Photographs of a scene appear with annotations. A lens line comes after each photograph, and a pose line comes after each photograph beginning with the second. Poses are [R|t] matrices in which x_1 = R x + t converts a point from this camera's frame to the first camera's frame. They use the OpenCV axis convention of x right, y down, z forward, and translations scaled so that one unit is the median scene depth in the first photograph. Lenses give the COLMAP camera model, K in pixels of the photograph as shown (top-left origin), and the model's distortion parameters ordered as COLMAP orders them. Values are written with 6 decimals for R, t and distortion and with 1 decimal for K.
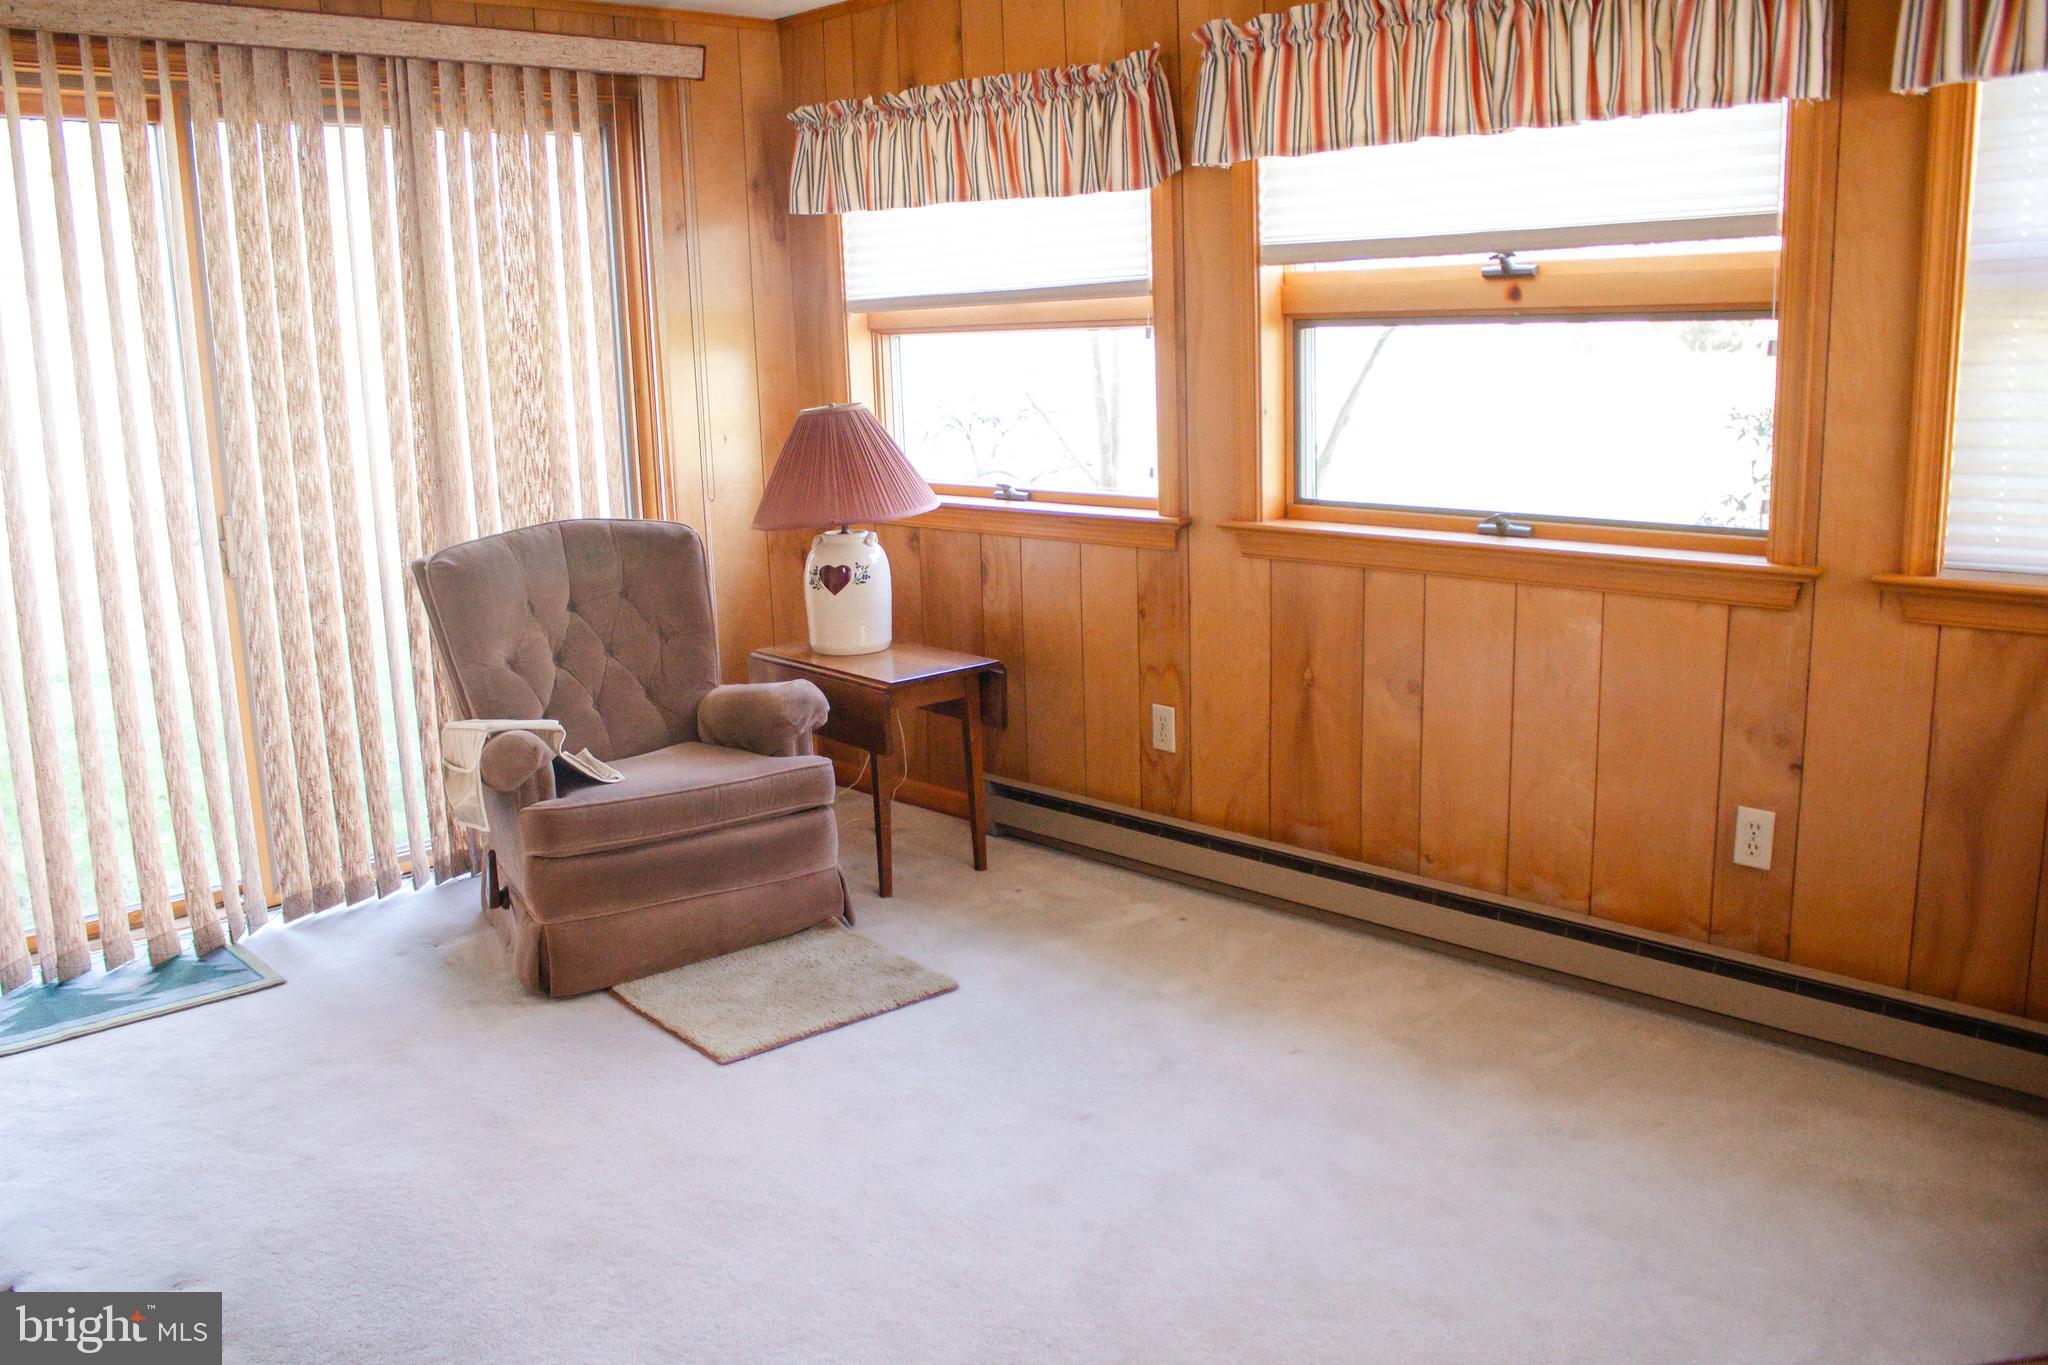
lens RADIAL K [[1709.2, 0, 1021.8], [0, 1709.2, 689.7], [0, 0, 1]] dist [-0.160709, 0.127648]
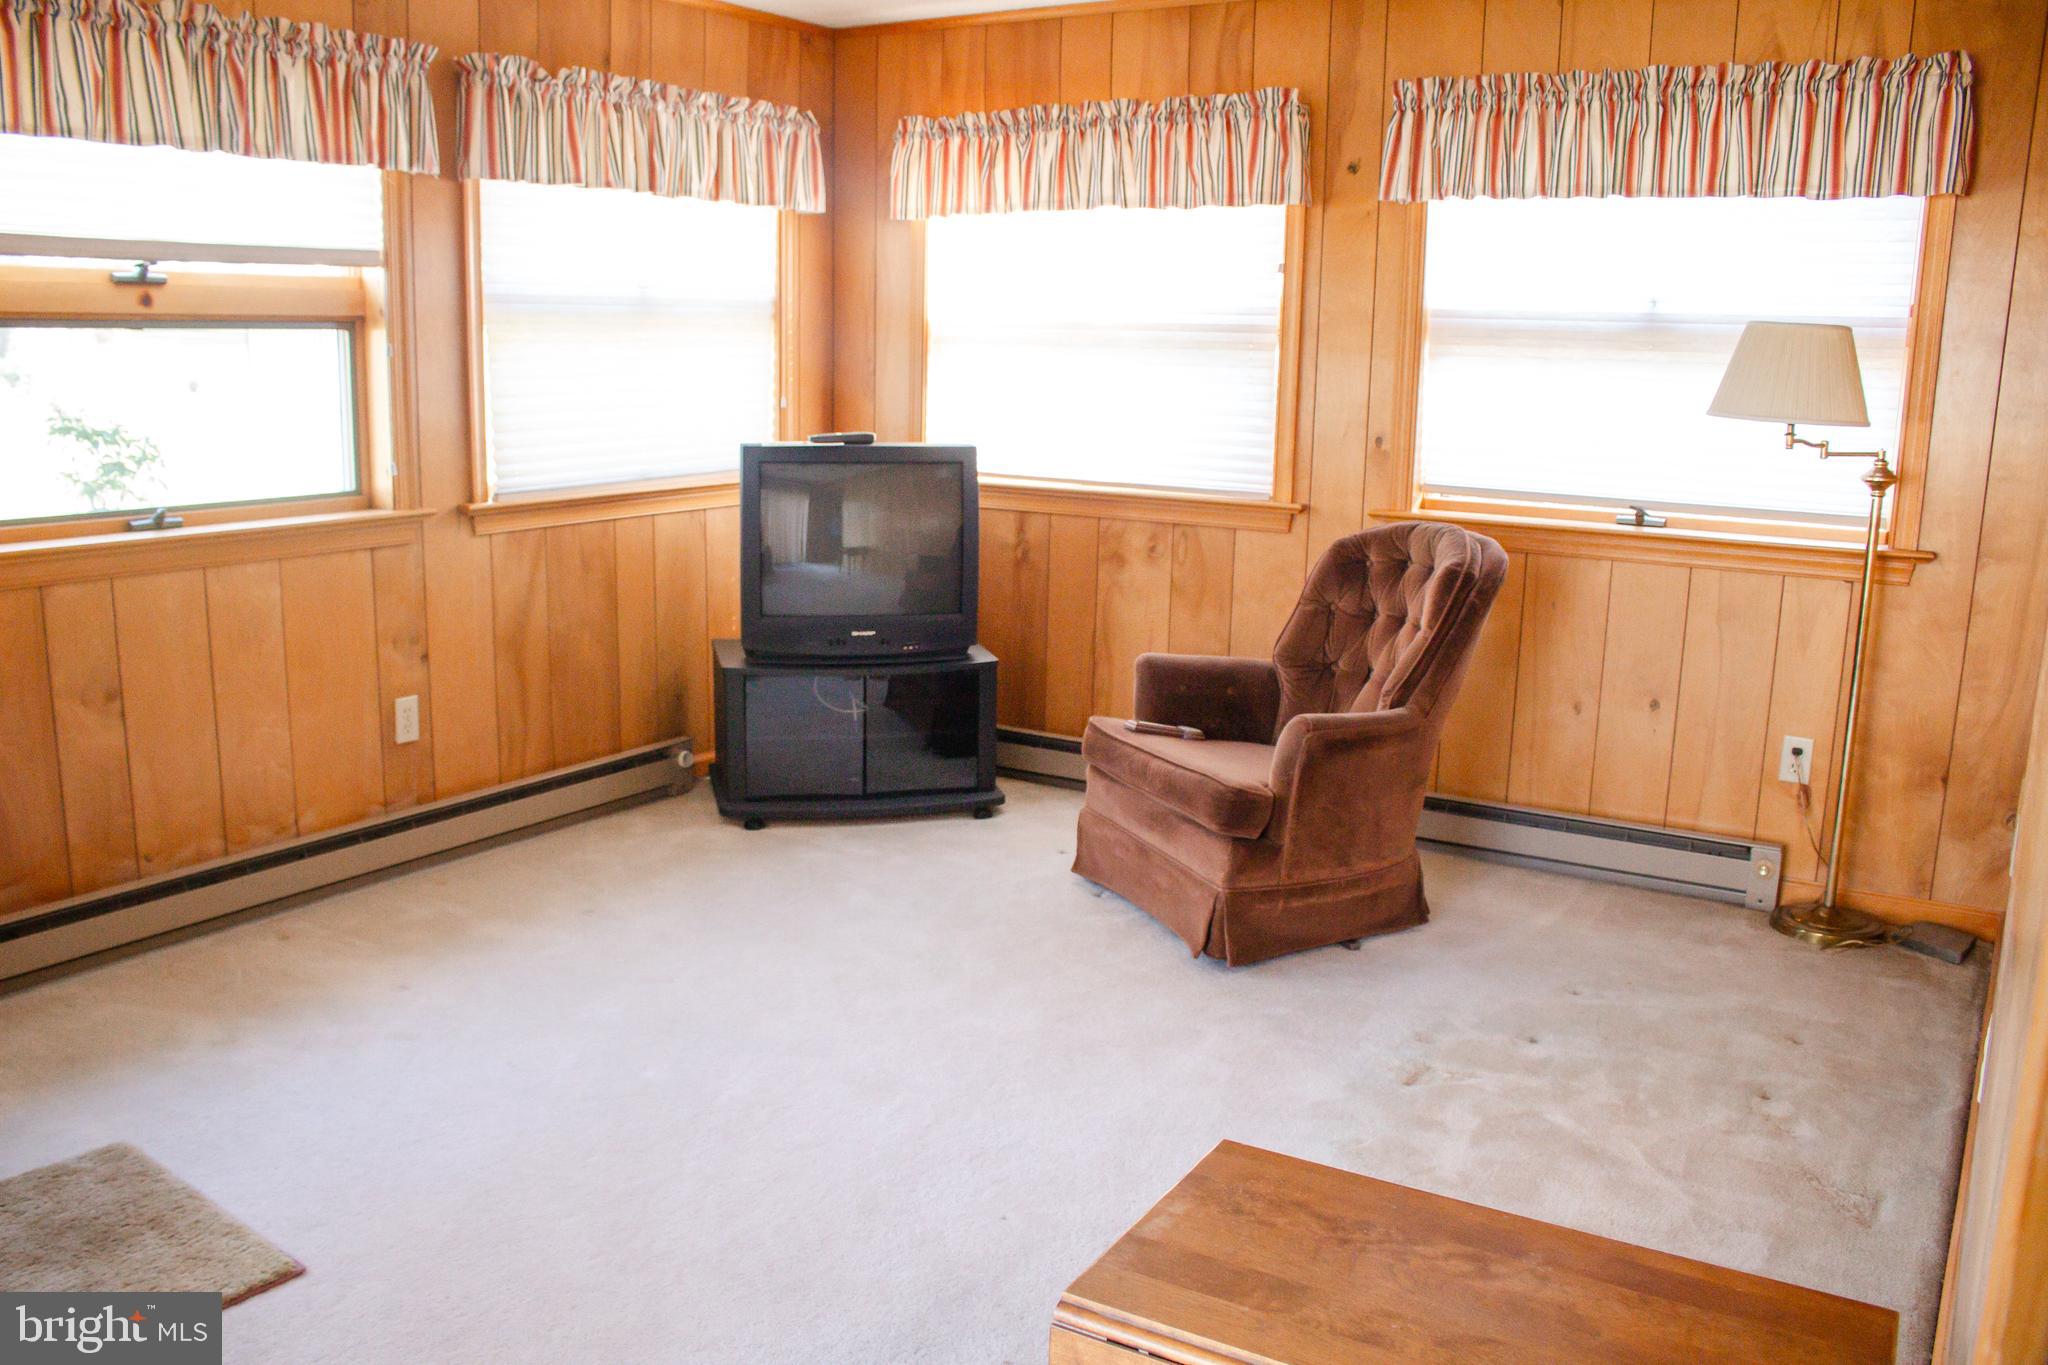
lens RADIAL K [[1709.2, 0, 1021.8], [0, 1709.2, 689.7], [0, 0, 1]] dist [-0.160709, 0.127648]
pose [[-0.238630, -0.177687, 0.954716, -0.900395], [0.176471, 0.958815, 0.222558, -0.137265], [-0.954942, 0.221588, -0.197446, 0.751967]]
